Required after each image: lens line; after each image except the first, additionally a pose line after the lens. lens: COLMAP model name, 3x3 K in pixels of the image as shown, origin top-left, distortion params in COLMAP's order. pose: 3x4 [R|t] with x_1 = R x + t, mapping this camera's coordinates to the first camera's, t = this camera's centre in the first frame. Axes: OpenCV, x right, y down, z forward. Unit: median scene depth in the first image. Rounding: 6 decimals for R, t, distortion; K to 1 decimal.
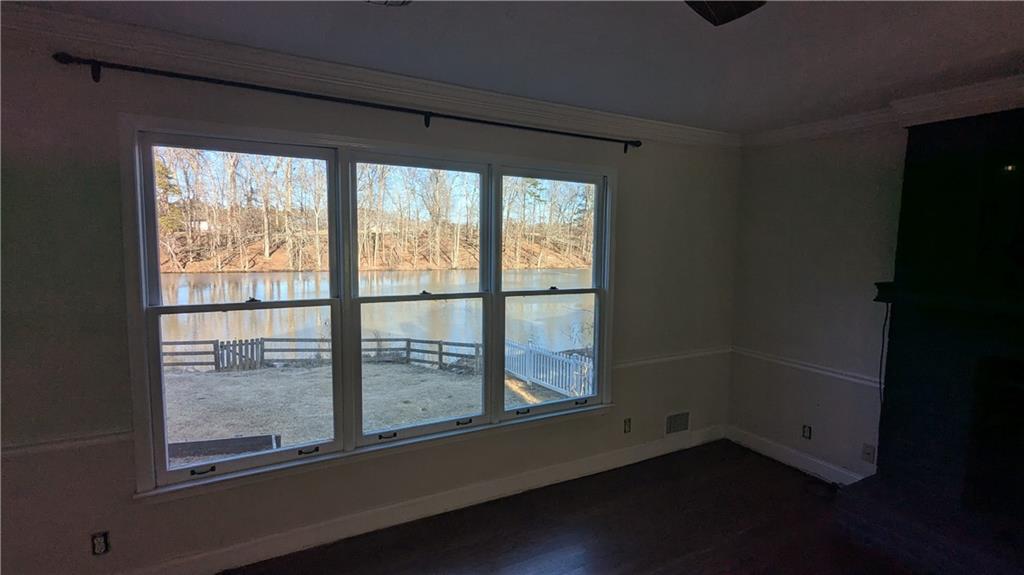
lens RADIAL K [[482.4, 0, 537.0], [0, 482.4, 282.5], [0, 0, 1]] dist [-0.000508, 0.001916]
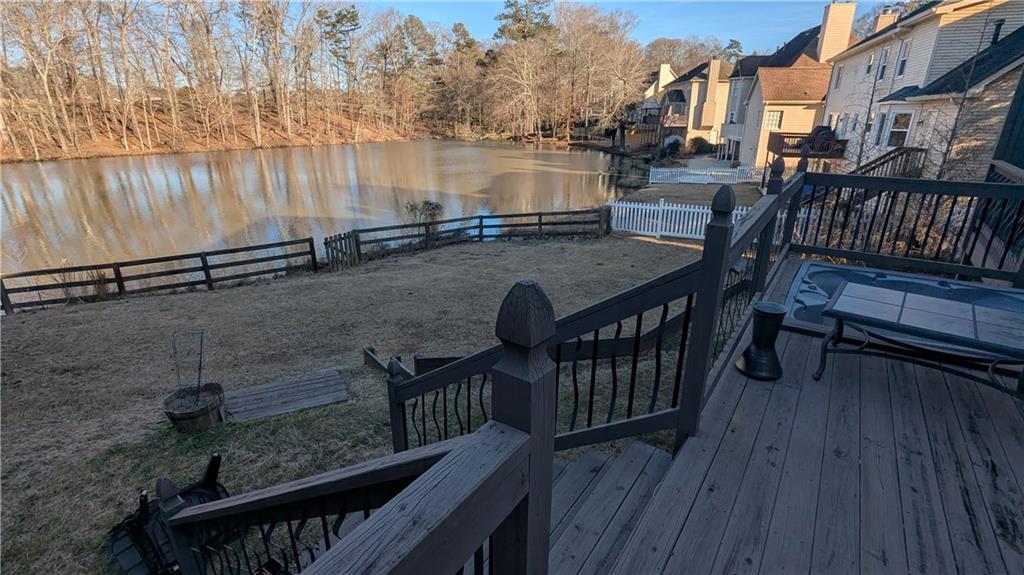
lens RADIAL K [[482.4, 0, 512.7], [0, 482.4, 284.1], [0, 0, 1]] dist [-0.000508, 0.001916]
pose [[0.898123, -0.162034, 0.408803, -0.632601], [0.051340, 0.961917, 0.268475, -0.010427], [-0.436736, -0.220136, 0.872239, 0.078530]]
